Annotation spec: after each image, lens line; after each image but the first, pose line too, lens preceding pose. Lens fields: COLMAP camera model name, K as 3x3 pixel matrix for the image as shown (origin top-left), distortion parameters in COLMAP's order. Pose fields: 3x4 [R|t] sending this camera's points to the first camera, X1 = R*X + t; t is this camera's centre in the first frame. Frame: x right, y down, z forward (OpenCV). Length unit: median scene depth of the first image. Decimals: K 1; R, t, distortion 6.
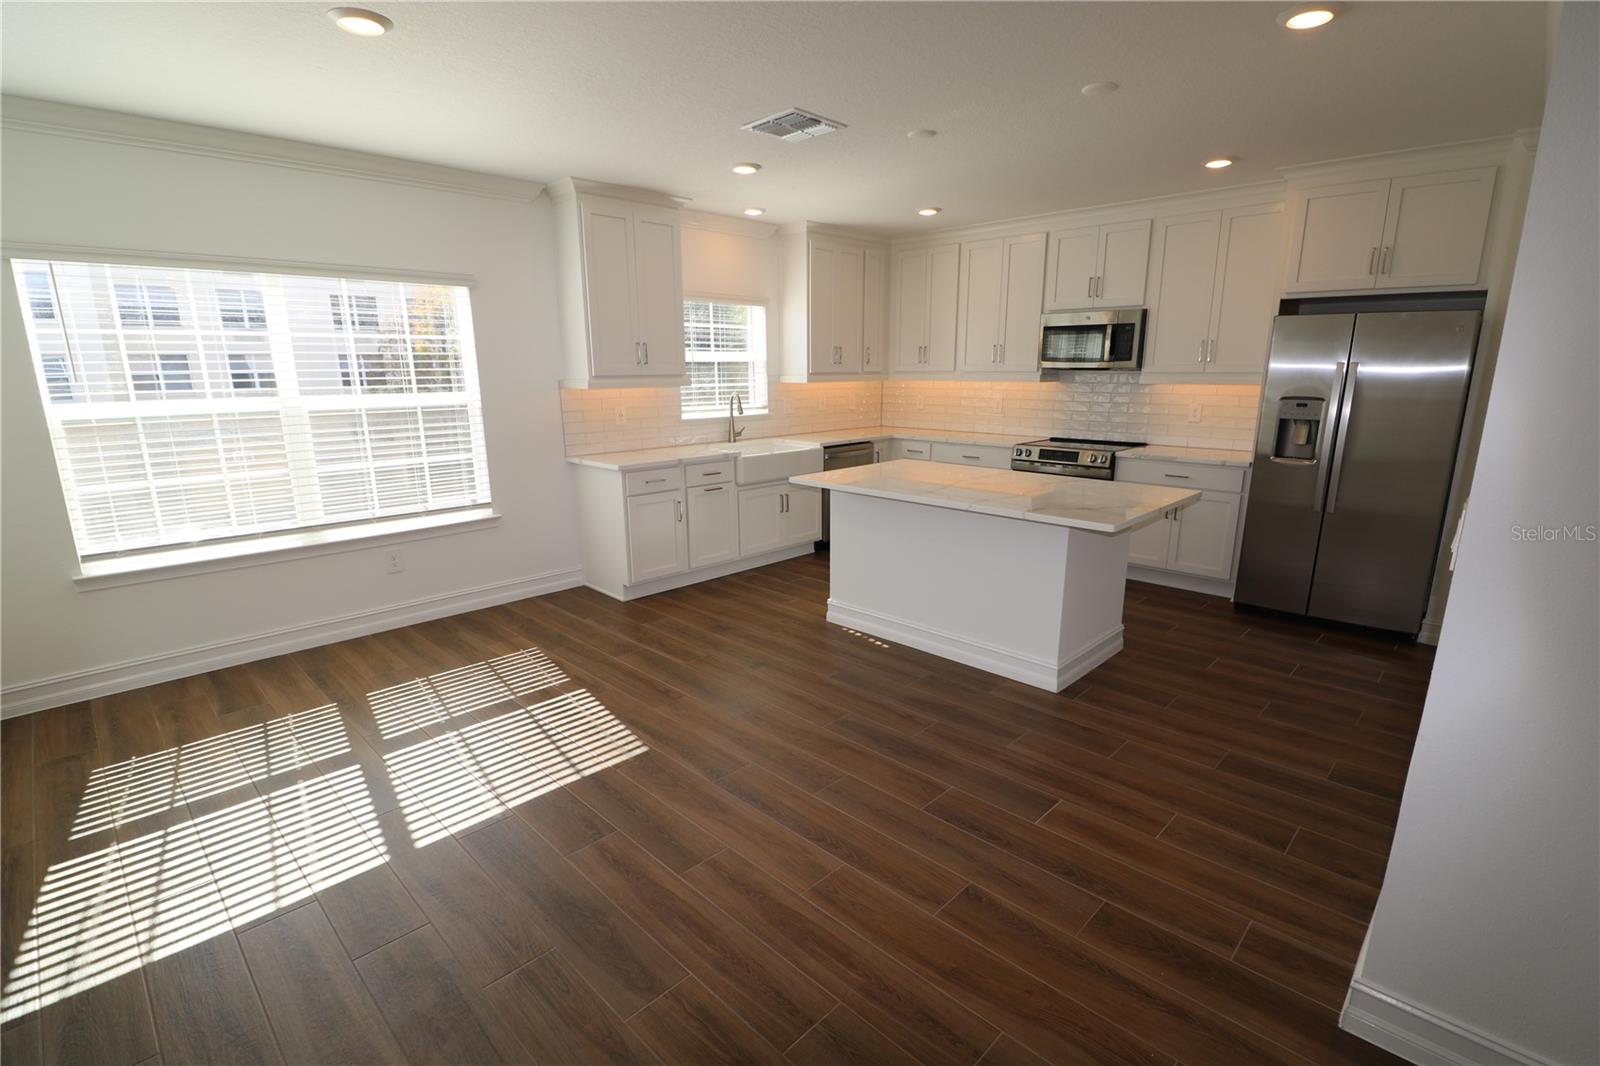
lens RADIAL K [[741.9, 0, 804.6], [0, 741.9, 540.4], [0, 0, 1]] dist [-0.004191, -0.007439]
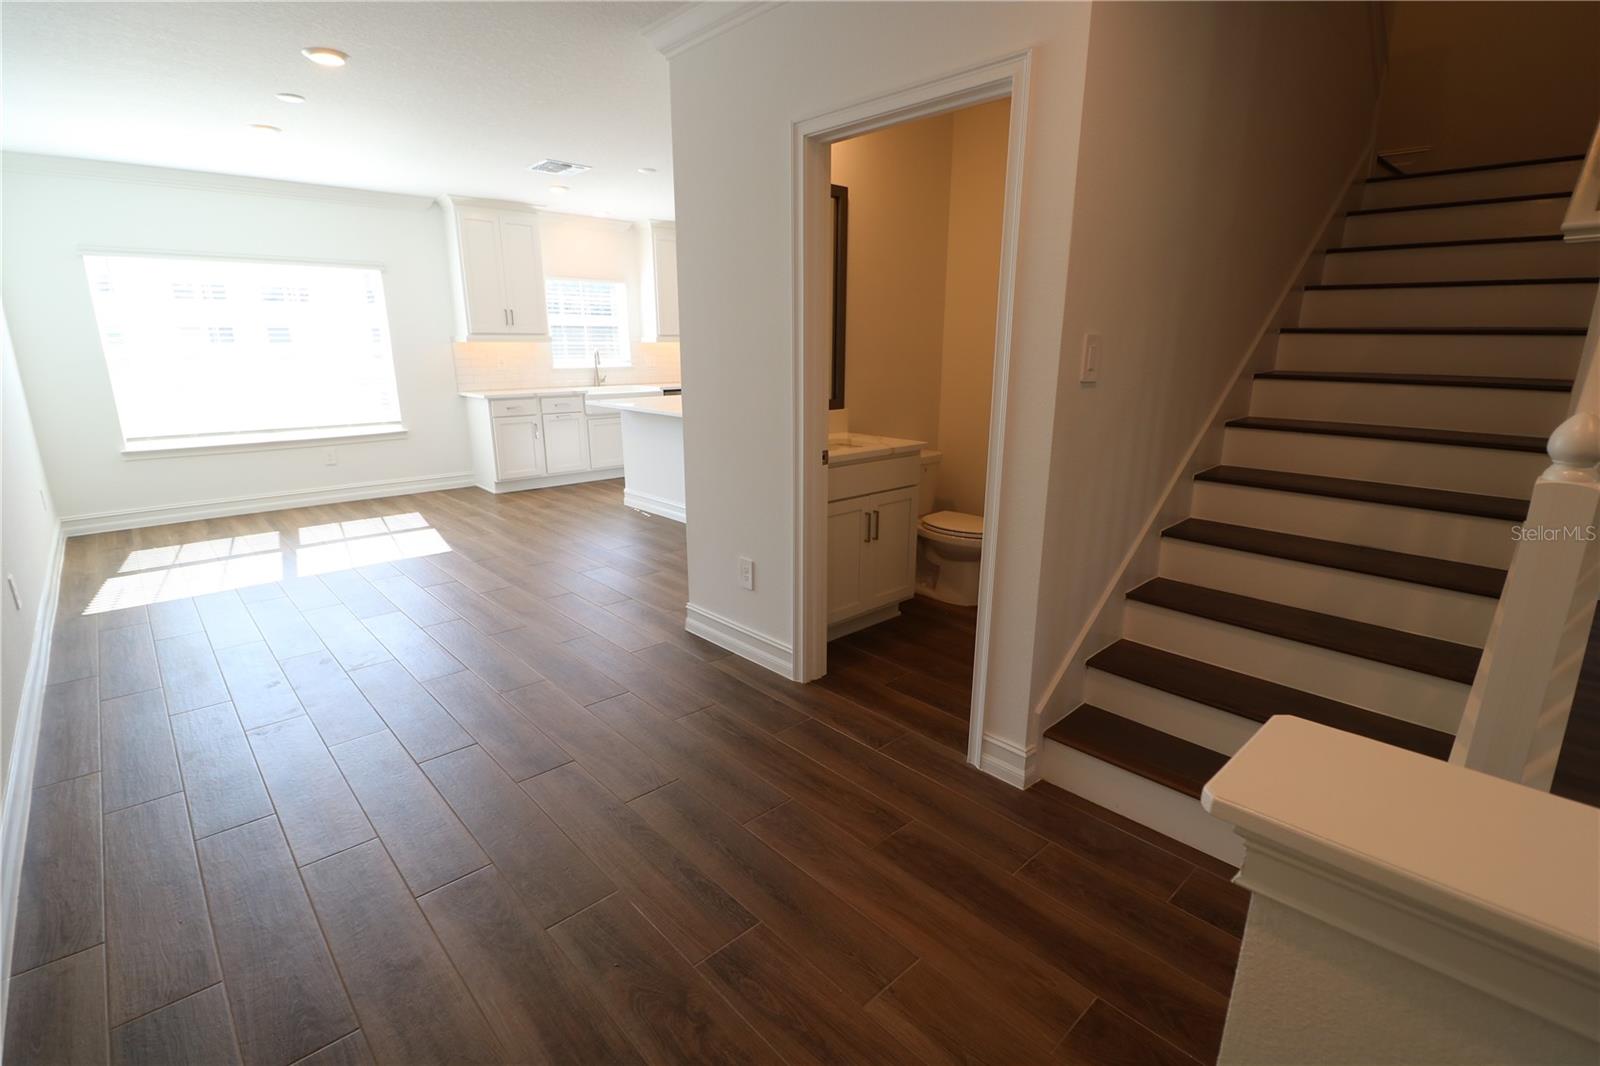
lens RADIAL K [[741.9, 0, 804.4], [0, 741.9, 543.1], [0, 0, 1]] dist [-0.004191, -0.007439]
pose [[0.998812, 0.017897, -0.045326, 0.412130], [-0.016531, 0.999403, 0.030343, 0.123891], [0.045842, -0.029558, 0.998511, -0.391688]]
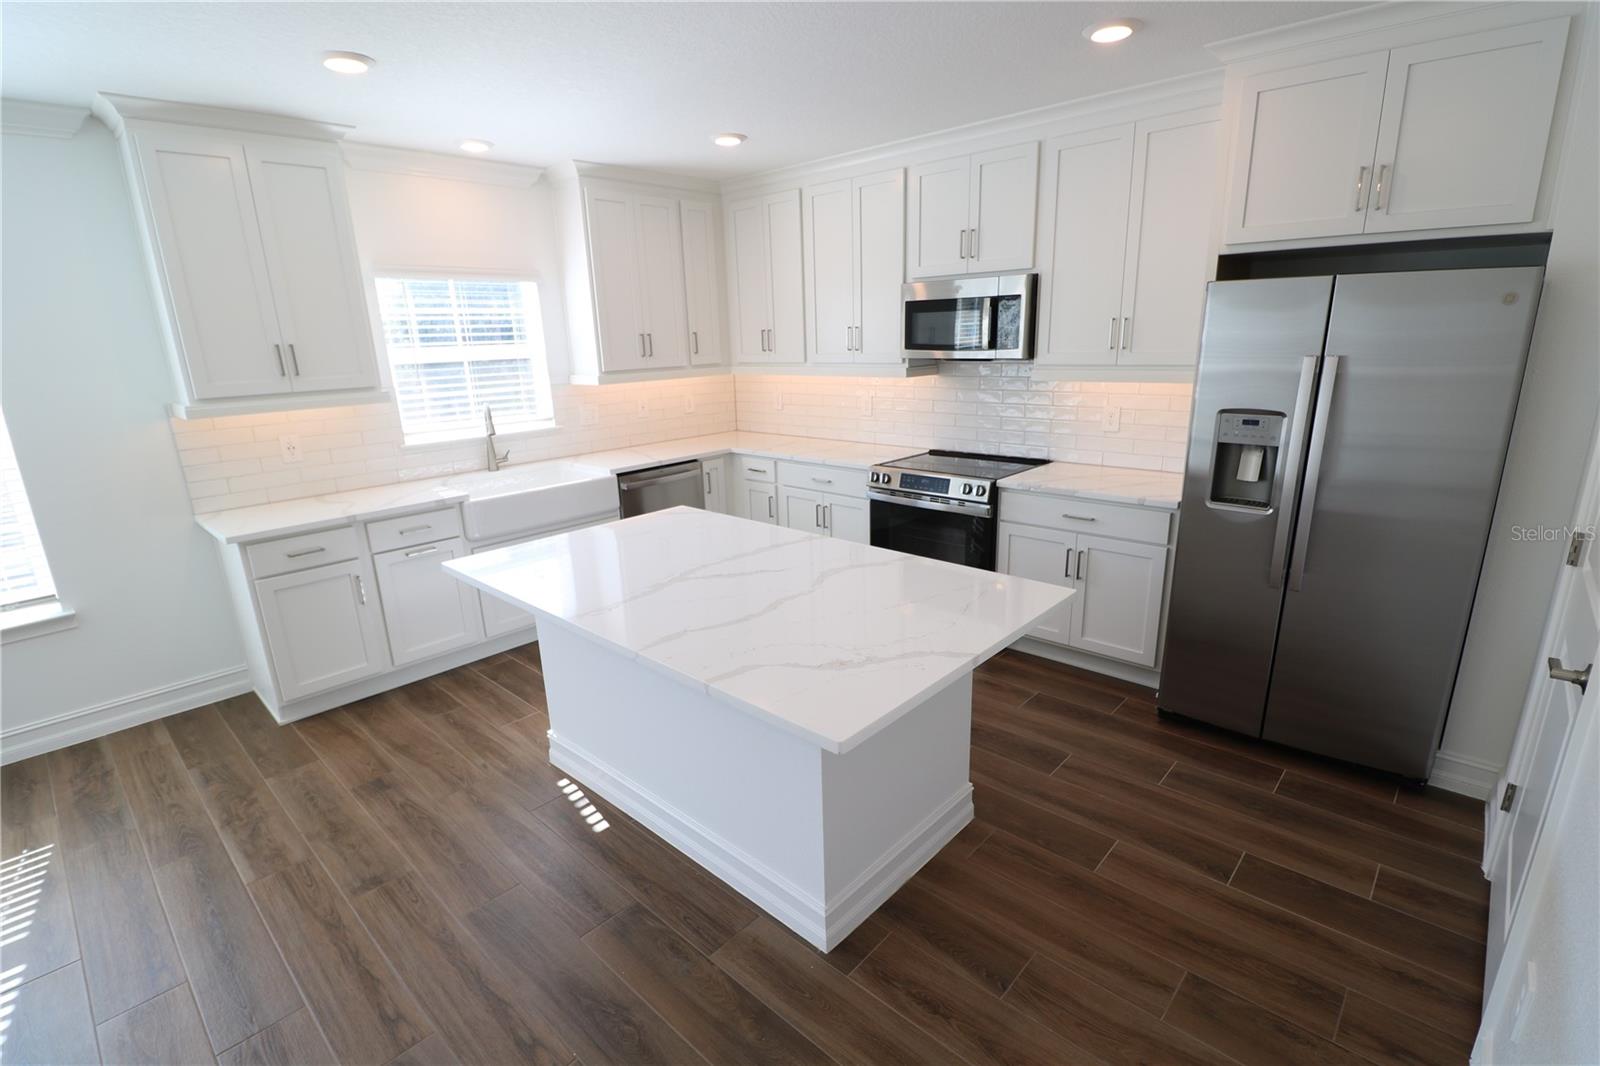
lens RADIAL K [[741.9, 0, 803.7], [0, 741.9, 538.2], [0, 0, 1]] dist [-0.004191, -0.007439]
pose [[0.999293, -0.031570, 0.020392, 0.231570], [0.030764, 0.998776, 0.038737, -0.102636], [-0.021590, -0.038082, 0.999041, 0.313140]]
